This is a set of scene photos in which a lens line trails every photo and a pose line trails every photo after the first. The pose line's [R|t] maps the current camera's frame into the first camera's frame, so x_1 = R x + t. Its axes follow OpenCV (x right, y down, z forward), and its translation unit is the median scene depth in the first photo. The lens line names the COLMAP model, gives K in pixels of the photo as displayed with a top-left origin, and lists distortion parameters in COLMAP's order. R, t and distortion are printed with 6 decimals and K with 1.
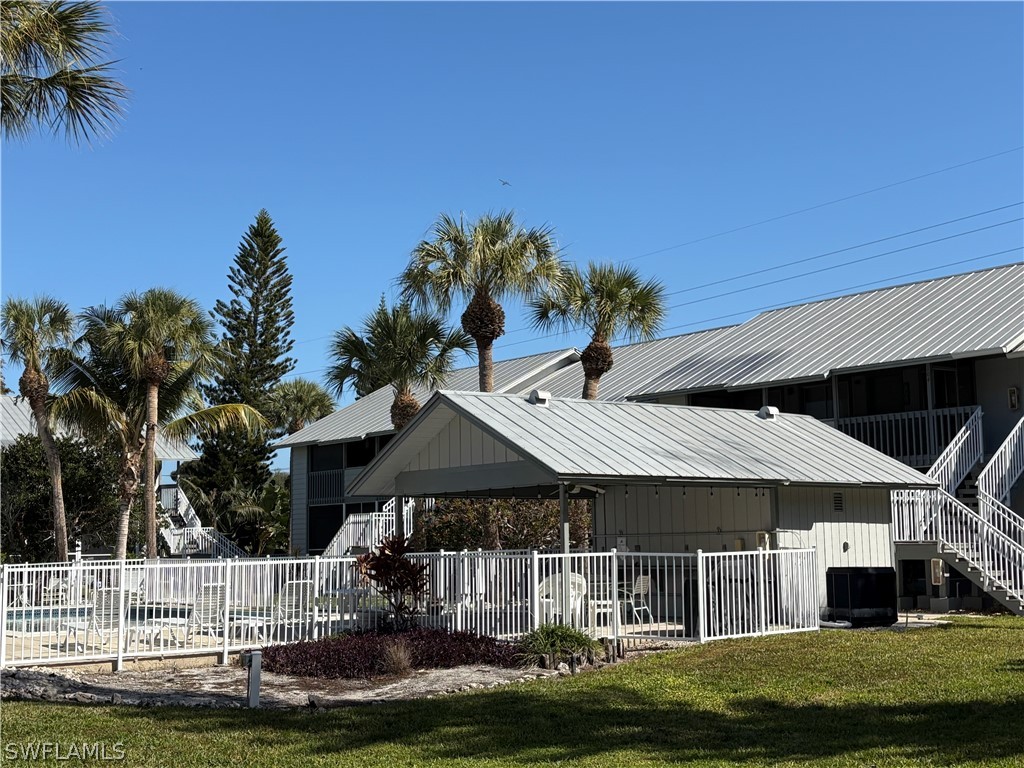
lens RADIAL K [[1399.4, 0, 511.5], [0, 1399.4, 383.7], [0, 0, 1]] dist [0.050289, 0.000000]
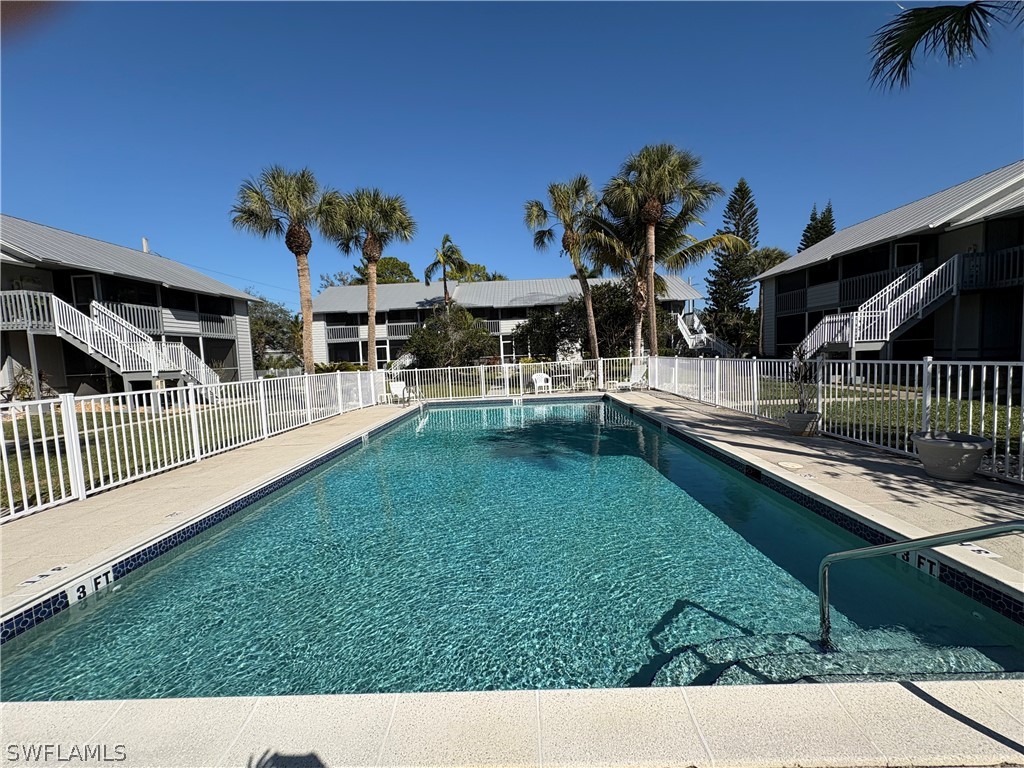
lens RADIAL K [[407.7, 0, 509.4], [0, 407.7, 383.3], [0, 0, 1]] dist [0.000987, 0.000002]
pose [[0.771343, 0.028580, -0.635778, -0.077564], [0.104885, 0.979622, 0.171286, 0.047507], [0.627718, -0.198804, 0.752627, 0.423329]]
